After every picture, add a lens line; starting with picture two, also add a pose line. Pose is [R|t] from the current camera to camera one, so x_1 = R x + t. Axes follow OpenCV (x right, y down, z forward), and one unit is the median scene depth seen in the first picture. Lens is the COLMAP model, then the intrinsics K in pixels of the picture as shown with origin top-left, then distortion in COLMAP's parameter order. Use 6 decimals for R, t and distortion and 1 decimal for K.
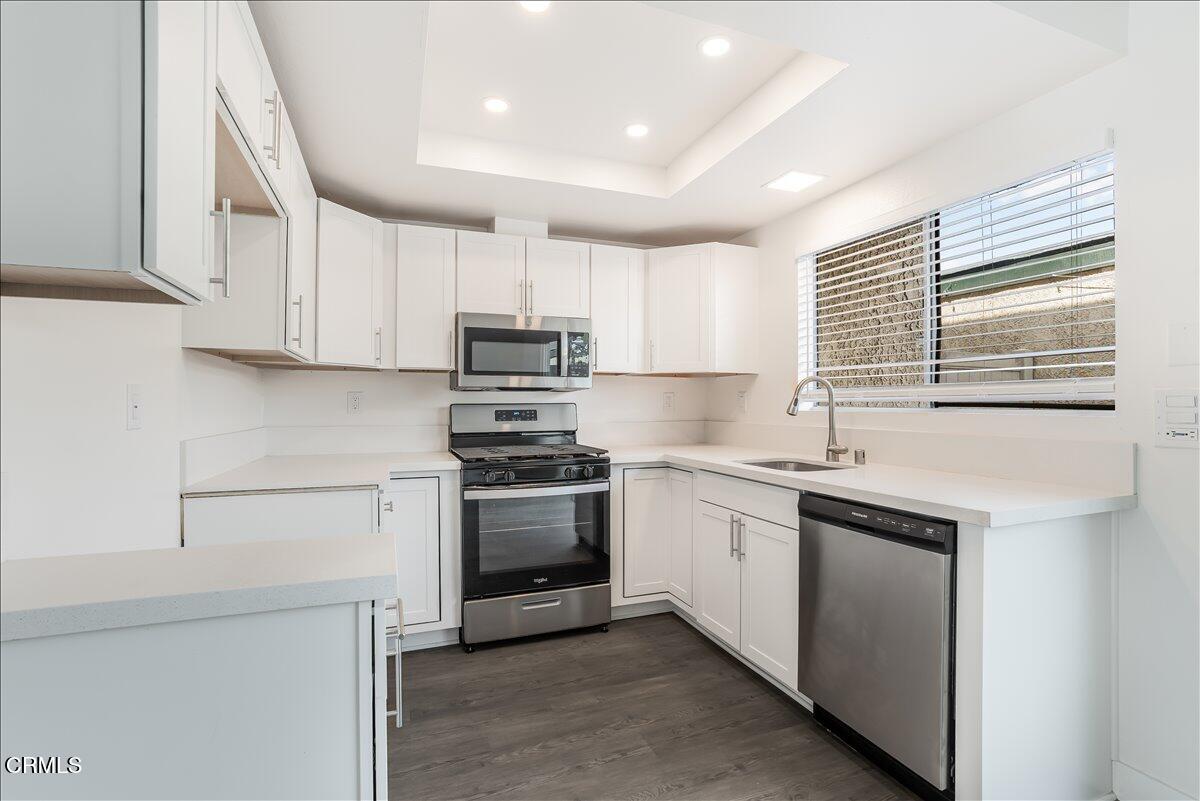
lens RADIAL K [[556.0, 0, 606.2], [0, 556.0, 400.3], [0, 0, 1]] dist [-0.030877, 0.002557]
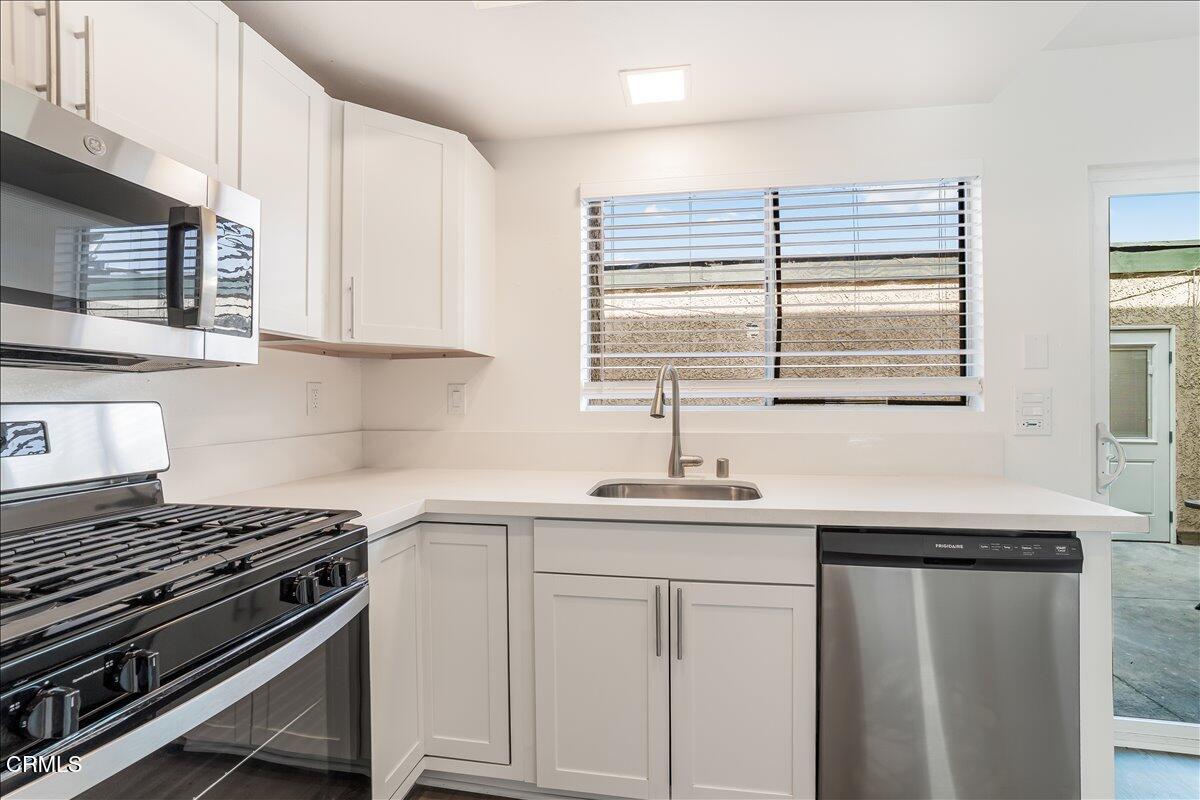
lens RADIAL K [[556.0, 0, 600.7], [0, 556.0, 396.9], [0, 0, 1]] dist [-0.030877, 0.002557]
pose [[0.511973, 0.005686, 0.858983, -0.330168], [-0.002513, 0.999984, -0.005122, 0.005370], [-0.858998, 0.000464, 0.511979, 0.776326]]
